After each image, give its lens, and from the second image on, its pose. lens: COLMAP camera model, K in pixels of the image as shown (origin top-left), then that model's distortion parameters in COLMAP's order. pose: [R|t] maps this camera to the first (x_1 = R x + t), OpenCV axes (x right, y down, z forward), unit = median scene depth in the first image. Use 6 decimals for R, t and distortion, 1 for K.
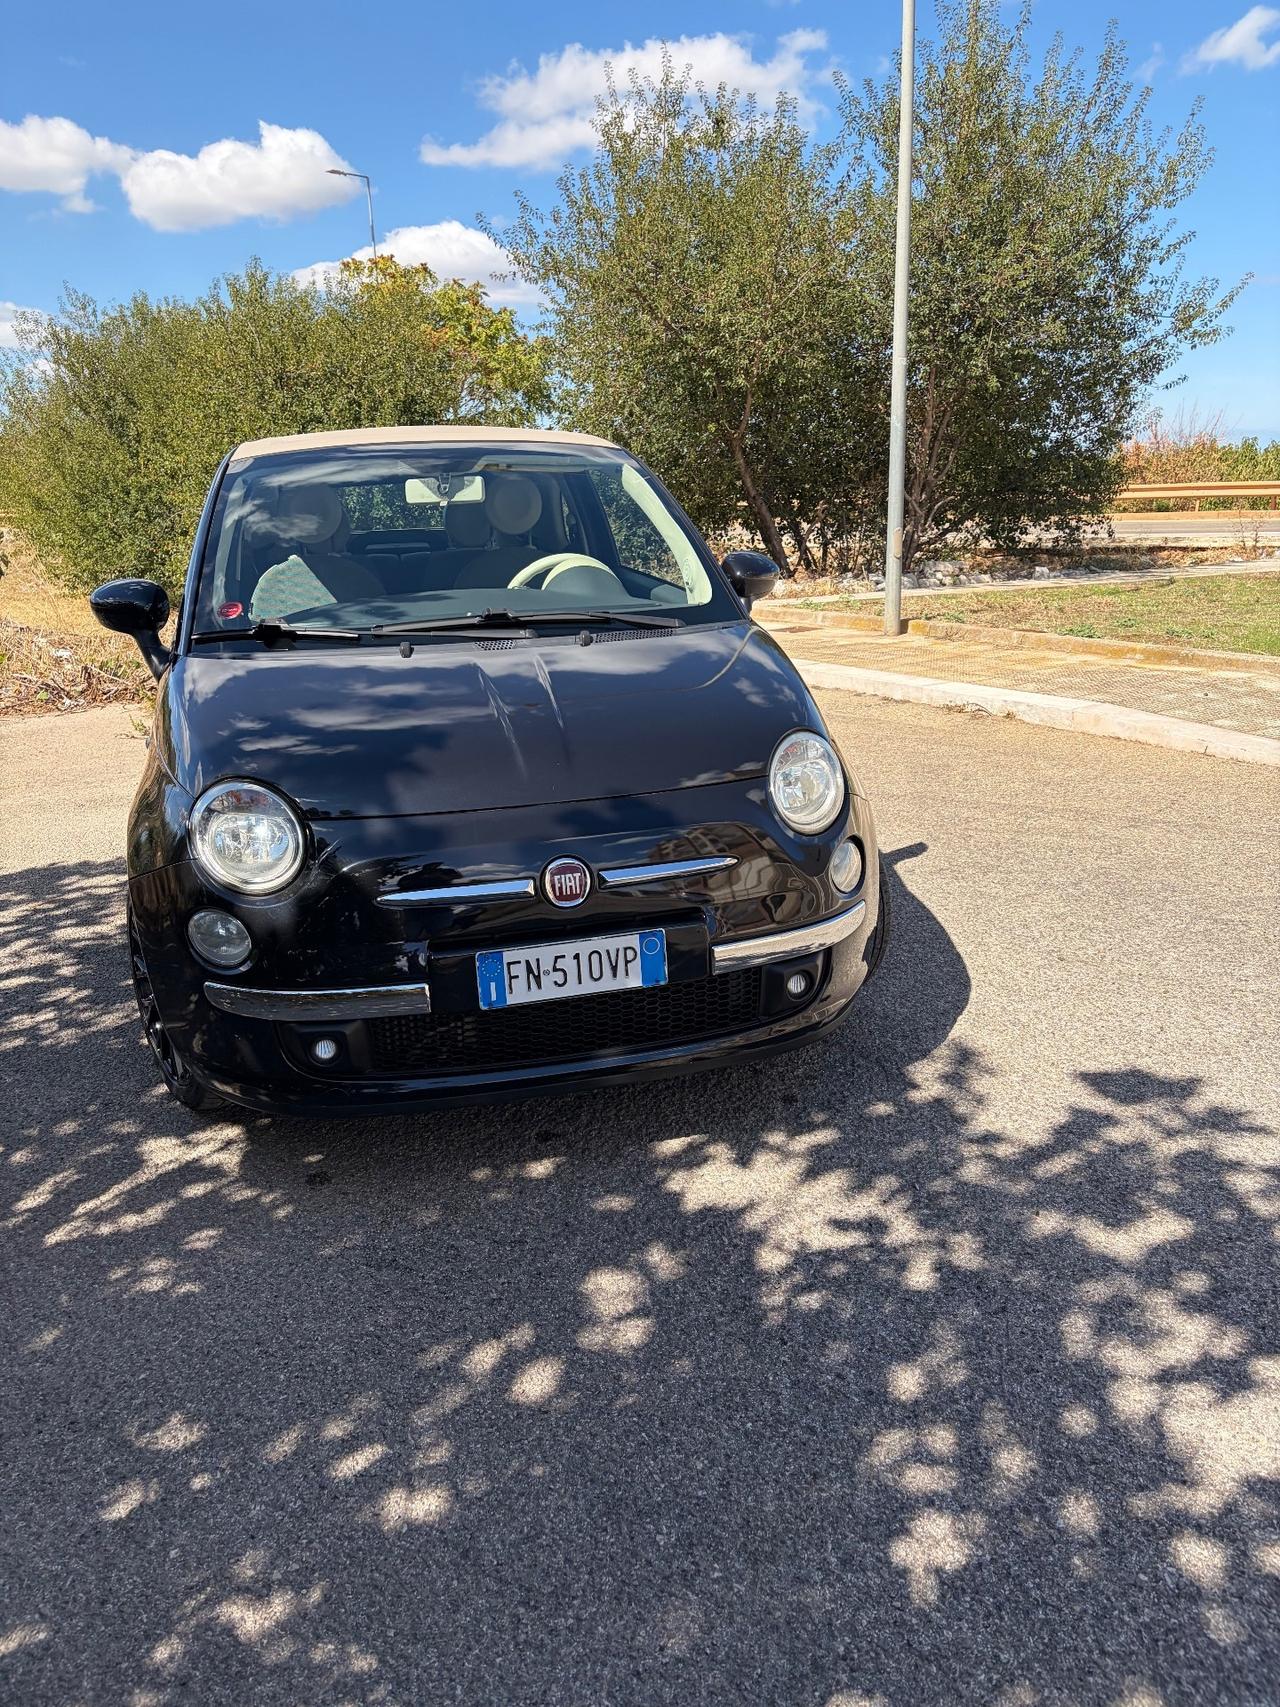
lens RADIAL K [[1266.0, 0, 641.2], [0, 1266.0, 850.3], [0, 0, 1]] dist [0.035617, -0.050937]
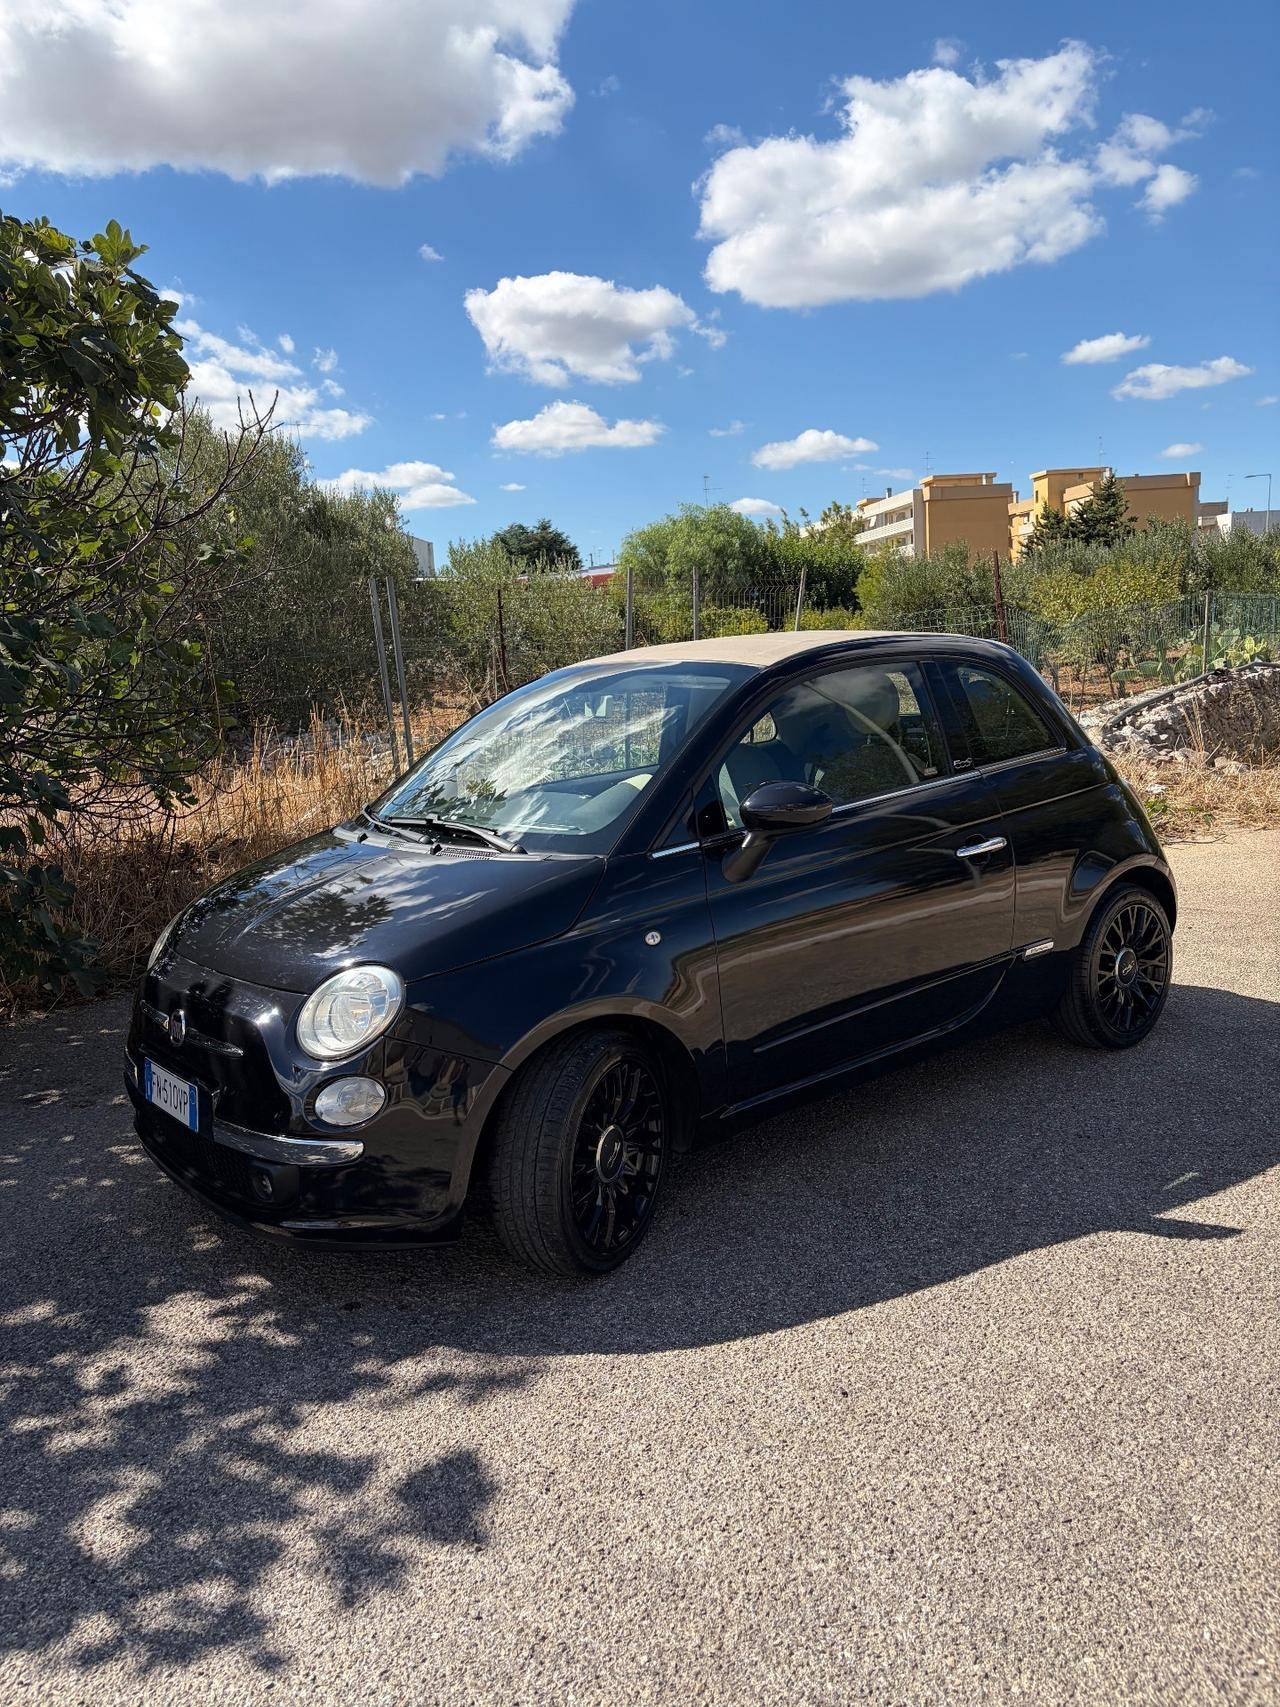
lens RADIAL K [[1266.0, 0, 641.2], [0, 1266.0, 850.3], [0, 0, 1]] dist [0.035617, -0.050937]
pose [[0.419424, 0.142112, -0.896598, 0.848522], [-0.209629, 0.976138, 0.056656, -0.217959], [0.883255, 0.164190, 0.439206, 0.524447]]
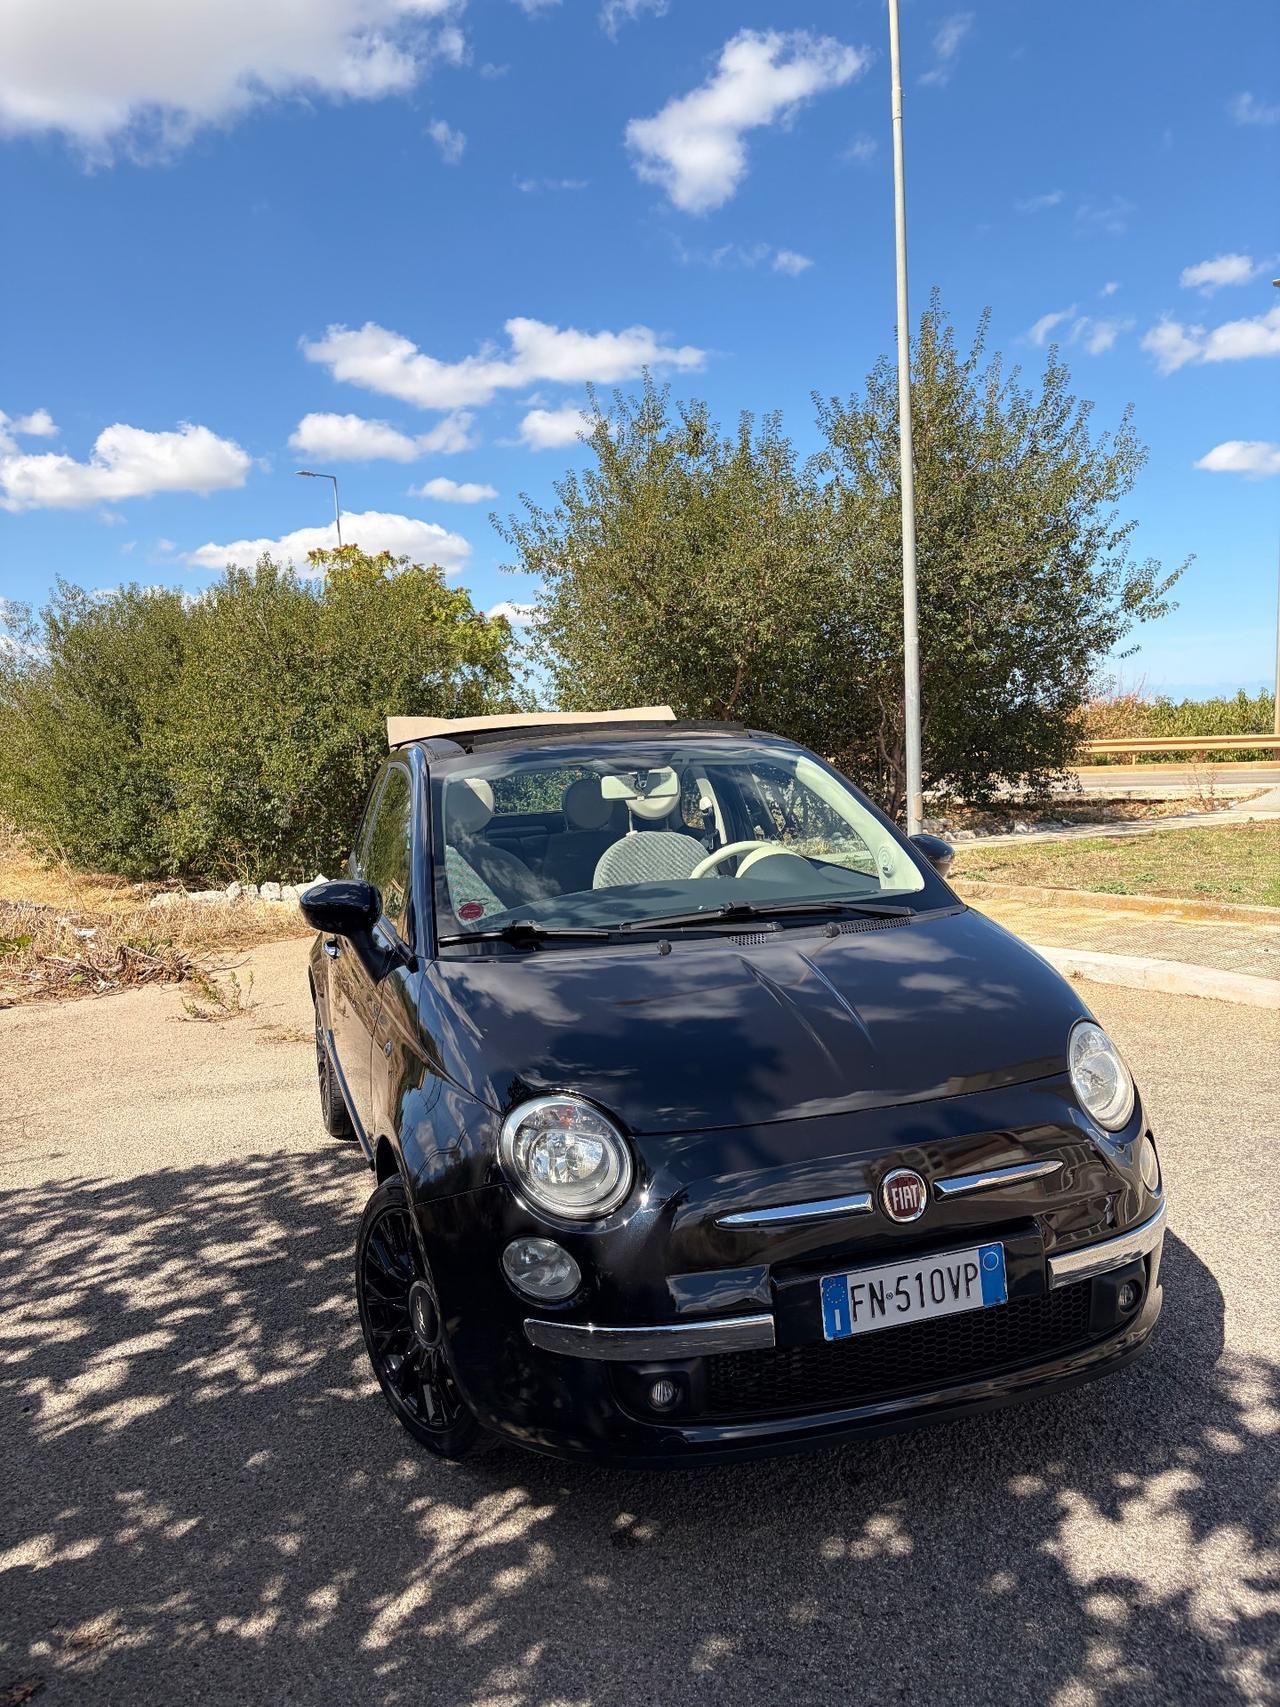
lens RADIAL K [[1266.0, 0, 641.2], [0, 1266.0, 850.3], [0, 0, 1]] dist [0.035617, -0.050937]
pose [[0.998695, -0.022058, 0.046067, -0.190535], [0.030680, 0.980166, -0.195788, -0.031300], [-0.040835, 0.196945, 0.979564, 0.012873]]
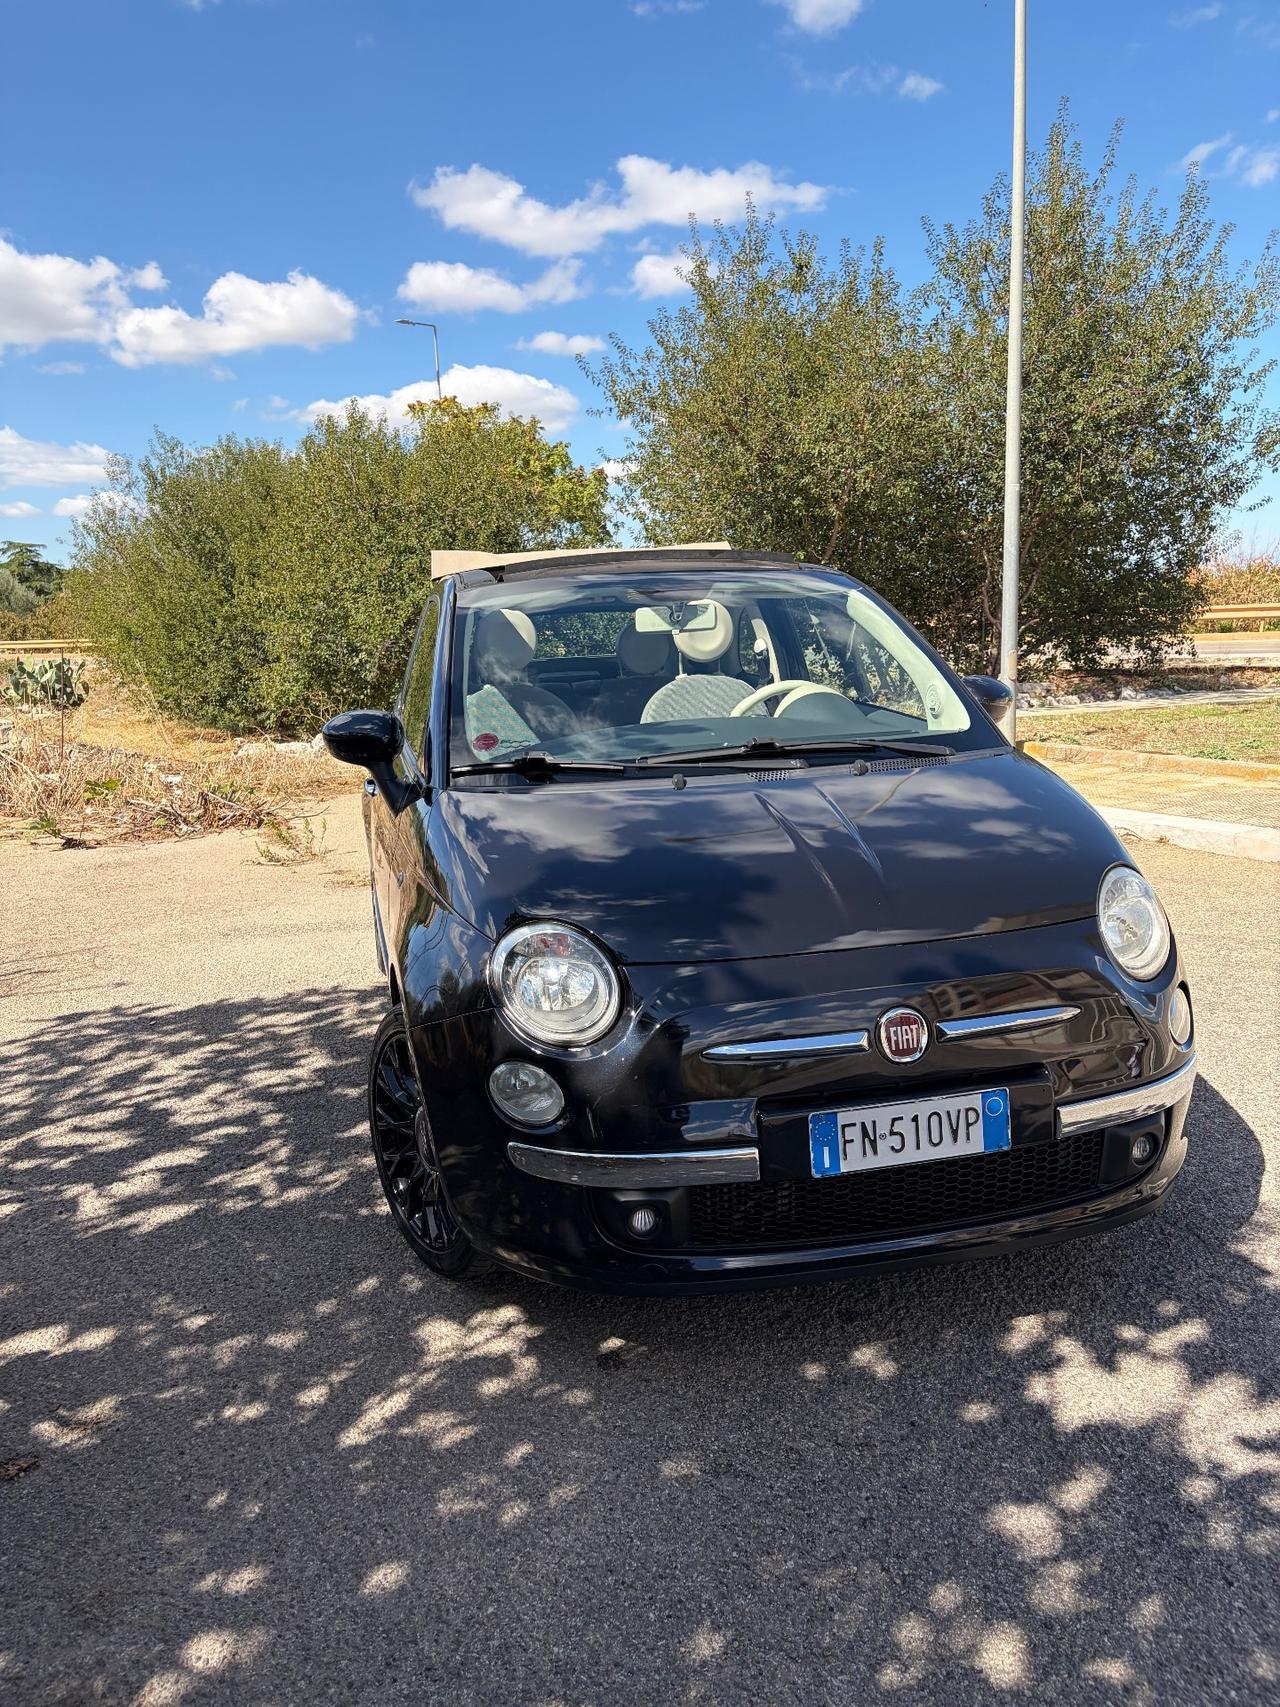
lens RADIAL K [[1273.6, 0, 640.0], [0, 1273.6, 853.5], [0, 0, 1]] dist [0.010279, -0.011367]
pose [[0.999394, -0.001650, -0.034756, -0.140176], [-0.001520, 0.995852, -0.090975, -0.014166], [0.034762, 0.090973, 0.995247, 0.043797]]
